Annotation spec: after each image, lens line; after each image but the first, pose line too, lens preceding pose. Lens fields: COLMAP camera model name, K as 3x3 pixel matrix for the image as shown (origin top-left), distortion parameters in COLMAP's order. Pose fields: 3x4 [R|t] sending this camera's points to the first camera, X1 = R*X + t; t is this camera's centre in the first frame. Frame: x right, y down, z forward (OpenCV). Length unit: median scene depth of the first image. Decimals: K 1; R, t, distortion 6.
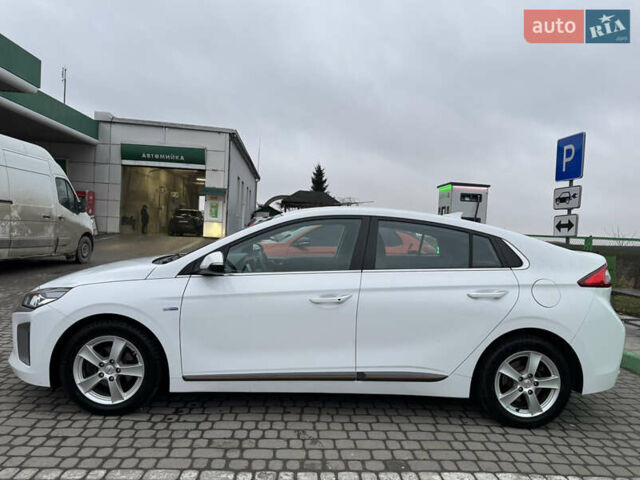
lens RADIAL K [[456.0, 0, 336.6], [0, 456.0, 256.7], [0, 0, 1]] dist [0.027606, -0.015554]
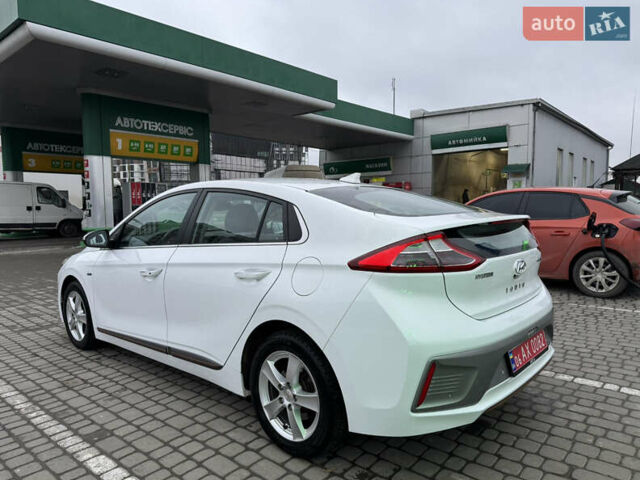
lens RADIAL K [[456.0, 0, 345.5], [0, 456.0, 240.1], [0, 0, 1]] dist [0.027606, -0.015554]
pose [[0.724109, -0.007998, -0.689639, 1.030584], [0.009843, 0.999951, -0.001262, 0.024499], [0.689615, -0.005874, 0.724152, 0.536293]]
